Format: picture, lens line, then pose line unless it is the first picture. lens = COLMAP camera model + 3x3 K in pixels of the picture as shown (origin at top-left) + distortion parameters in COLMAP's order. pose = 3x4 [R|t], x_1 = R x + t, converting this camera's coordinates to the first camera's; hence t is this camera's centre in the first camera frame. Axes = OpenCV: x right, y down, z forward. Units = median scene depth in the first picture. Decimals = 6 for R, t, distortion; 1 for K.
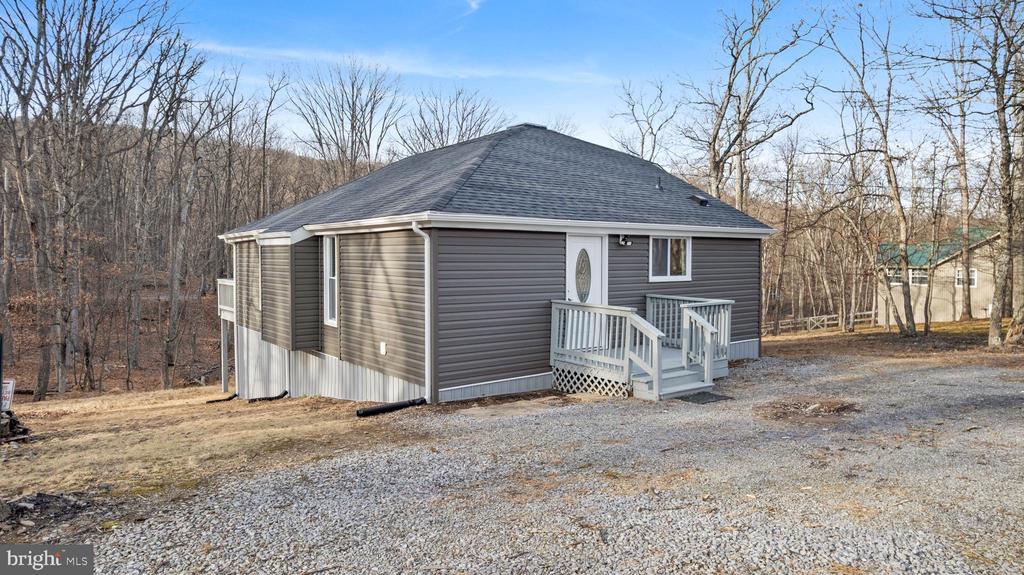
lens RADIAL K [[650.0, 0, 510.8], [0, 650.0, 267.7], [0, 0, 1]] dist [-0.023034, 0.002698]
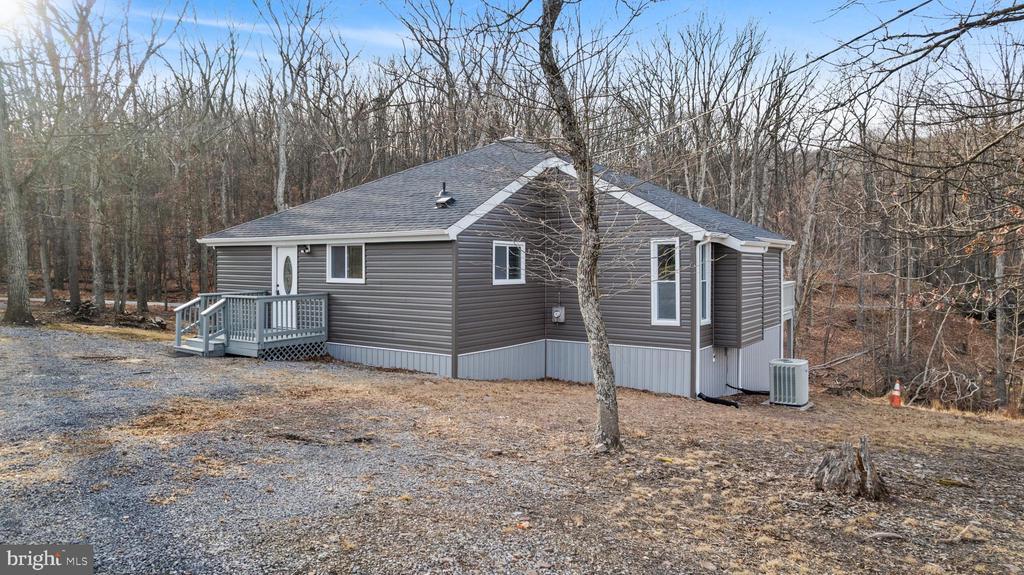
lens RADIAL K [[650.0, 0, 510.8], [0, 650.0, 267.7], [0, 0, 1]] dist [-0.023034, 0.002698]
pose [[0.312916, -0.003266, -0.949775, 1.467782], [-0.019953, 0.999751, -0.010012, 0.000071], [0.949571, 0.022084, 0.312772, 0.945497]]
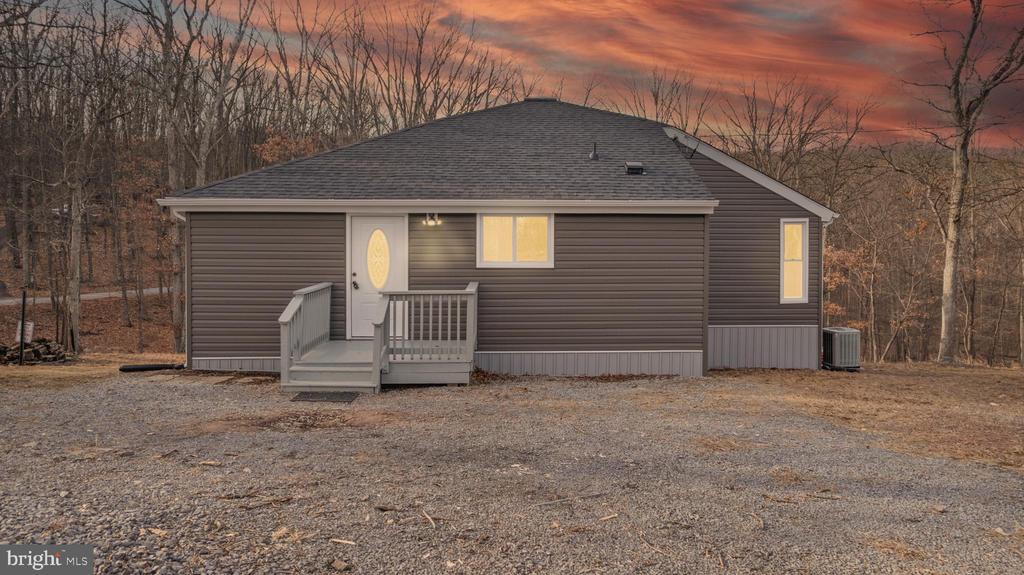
lens RADIAL K [[652.7, 0, 512.2], [0, 652.7, 251.5], [0, 0, 1]] dist [-0.021993, 0.000088]
pose [[0.814667, 0.001765, -0.579927, 0.754529], [-0.010370, 0.999880, -0.011524, 0.010502], [0.579837, 0.015402, 0.814587, 0.318783]]
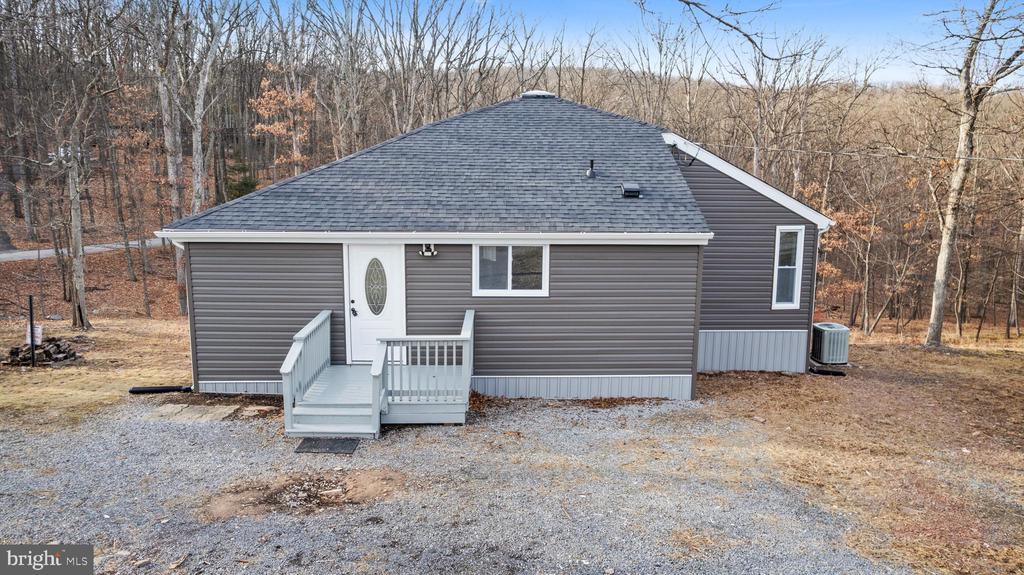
lens RADIAL K [[650.0, 0, 510.8], [0, 650.0, 267.7], [0, 0, 1]] dist [-0.023034, 0.002698]
pose [[0.812674, 0.078813, -0.577364, 0.759851], [-0.014726, 0.993273, 0.114859, -0.118245], [0.582532, -0.084841, 0.808368, 0.320641]]
